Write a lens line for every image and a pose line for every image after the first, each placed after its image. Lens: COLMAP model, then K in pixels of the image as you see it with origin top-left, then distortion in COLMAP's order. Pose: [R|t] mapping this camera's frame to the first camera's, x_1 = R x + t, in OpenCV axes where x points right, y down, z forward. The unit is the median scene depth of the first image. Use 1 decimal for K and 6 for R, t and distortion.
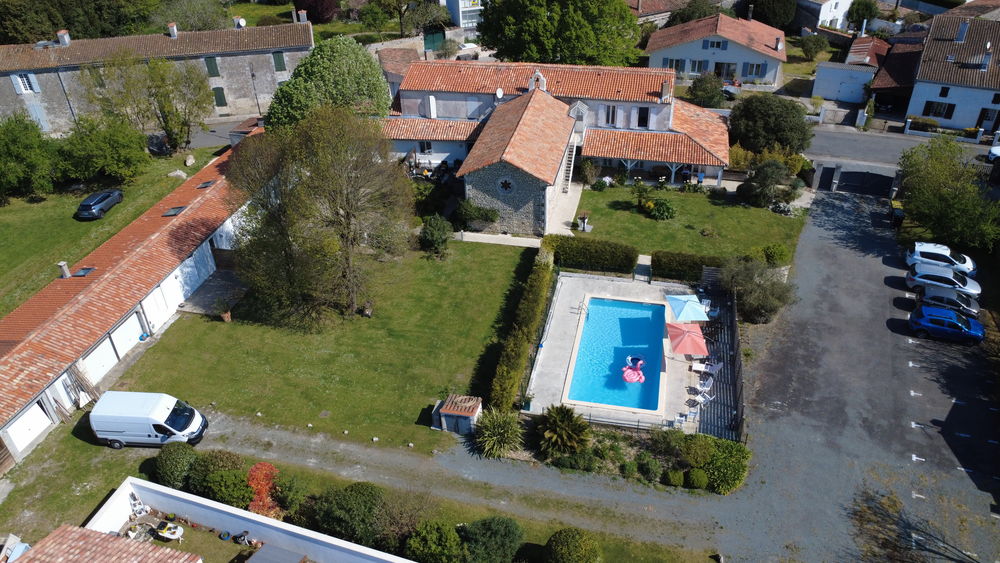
lens RADIAL K [[748.7, 0, 503.6], [0, 748.7, 280.7], [0, 0, 1]] dist [-0.000784, 0.001499]
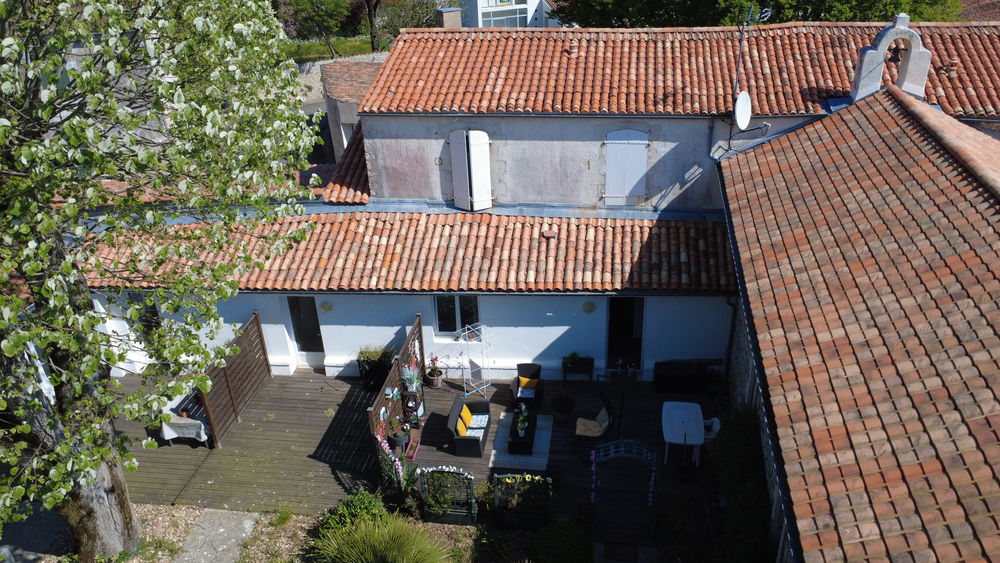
lens RADIAL K [[748.7, 0, 503.6], [0, 748.7, 280.7], [0, 0, 1]] dist [-0.000784, 0.001499]
pose [[0.999265, -0.028199, 0.025980, -0.125912], [0.030731, 0.994221, -0.102863, -0.215810], [-0.022929, 0.103585, 0.994356, 0.967658]]
